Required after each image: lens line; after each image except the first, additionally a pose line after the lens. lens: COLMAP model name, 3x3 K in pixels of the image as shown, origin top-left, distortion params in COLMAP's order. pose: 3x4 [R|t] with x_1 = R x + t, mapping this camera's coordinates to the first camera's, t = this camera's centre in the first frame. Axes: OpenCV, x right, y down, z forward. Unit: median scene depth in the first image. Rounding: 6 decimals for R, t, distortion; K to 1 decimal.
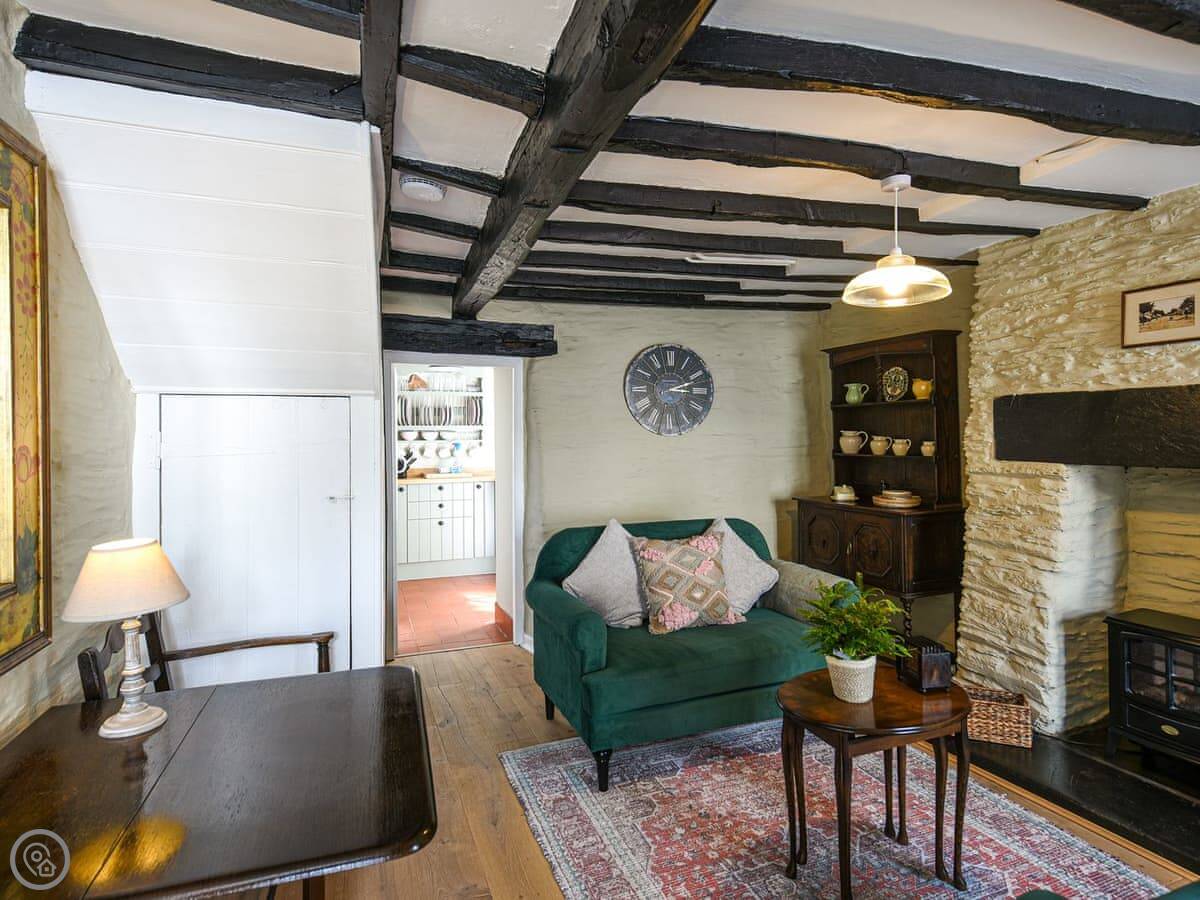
lens RADIAL K [[677.7, 0, 600.9], [0, 677.7, 440.6], [0, 0, 1]] dist [-0.000693, 0.000080]
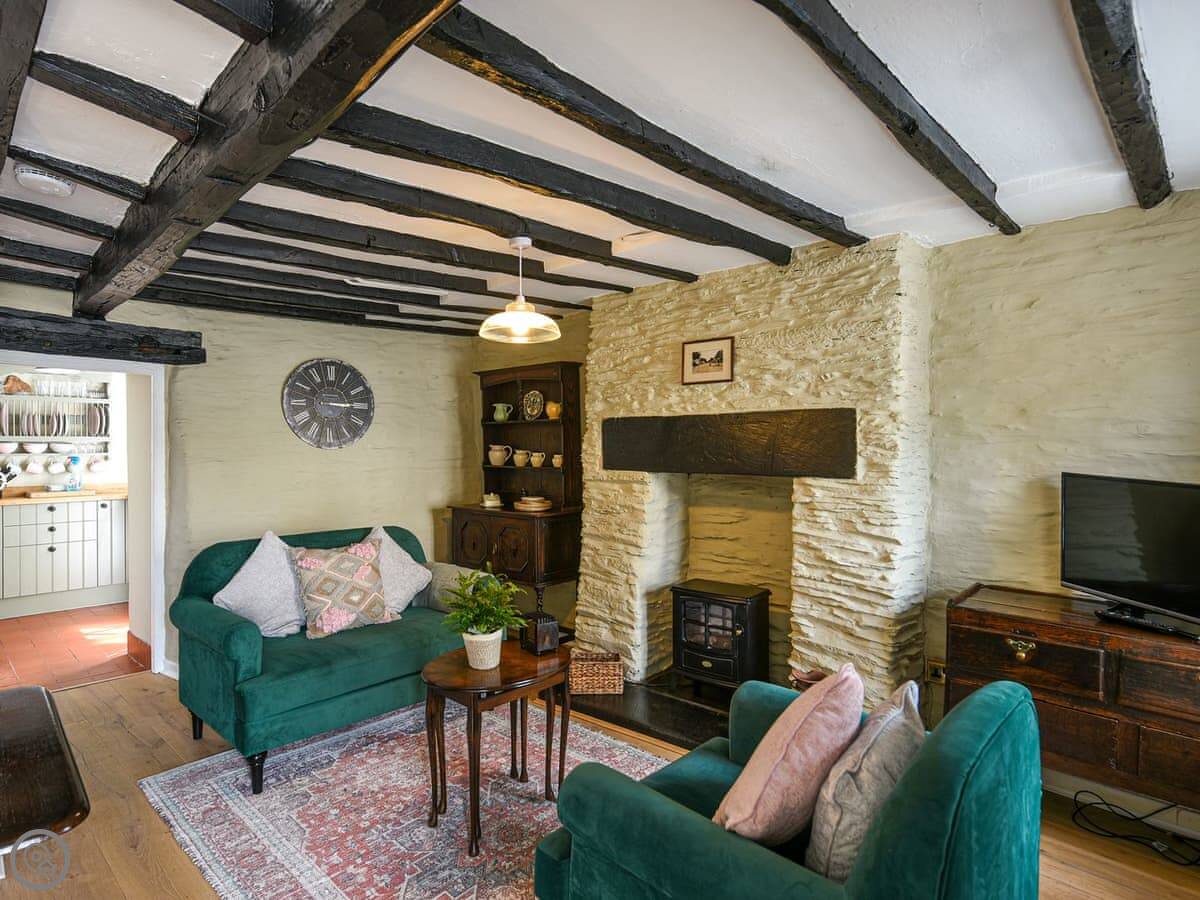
lens RADIAL K [[681.7, 0, 552.6], [0, 681.7, 453.3], [0, 0, 1]] dist [0.017226, 0.000666]
pose [[0.916964, 0.001546, 0.398967, -0.001813], [-0.000848, 0.999998, -0.001925, 0.001441], [-0.398969, 0.001426, 0.916963, -0.113422]]
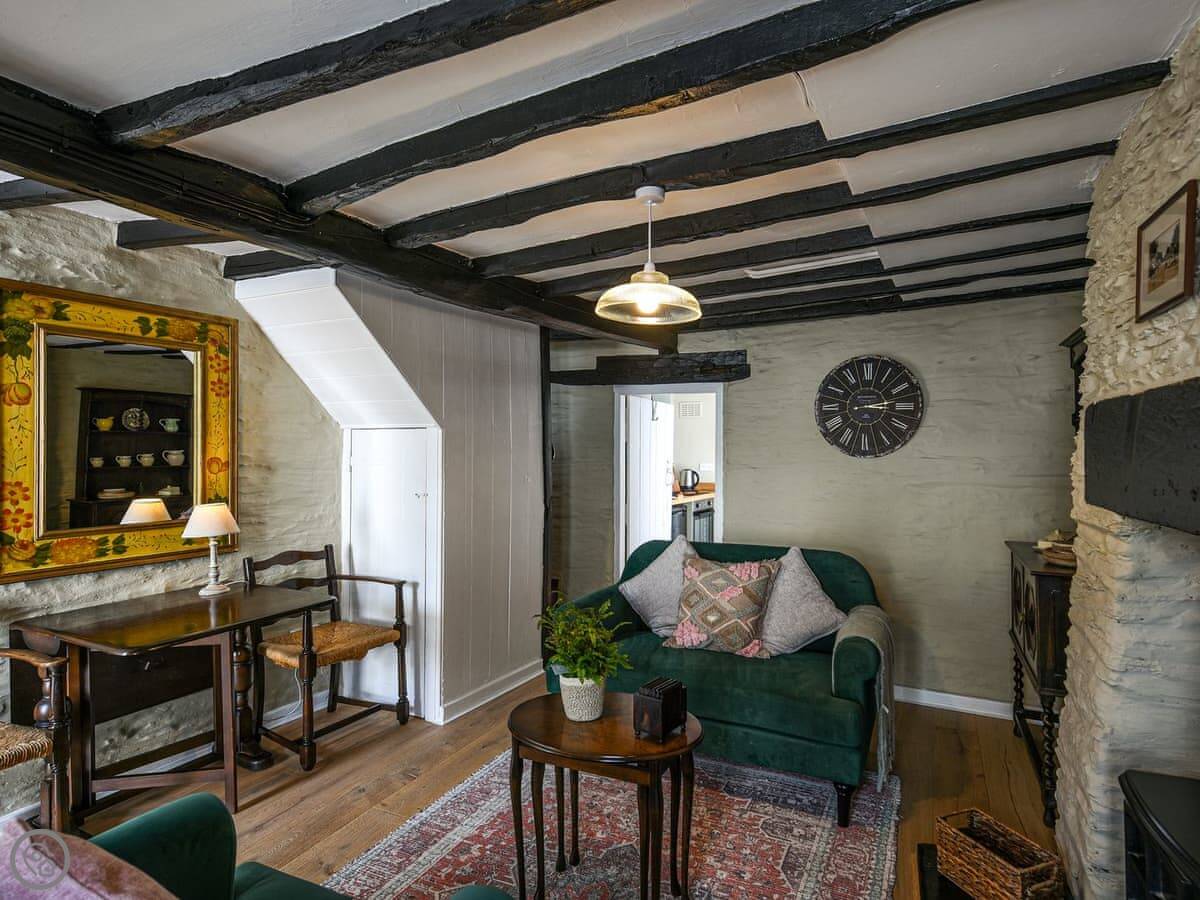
lens RADIAL K [[653.3, 0, 600.0], [0, 653.3, 450.0], [0, 0, 1]] dist [-0.000182, 0.000911]
pose [[0.679521, 0.007186, -0.733620, 0.747733], [-0.015089, 0.999877, -0.004182, -0.012722], [0.733500, 0.013912, 0.679547, 0.230367]]
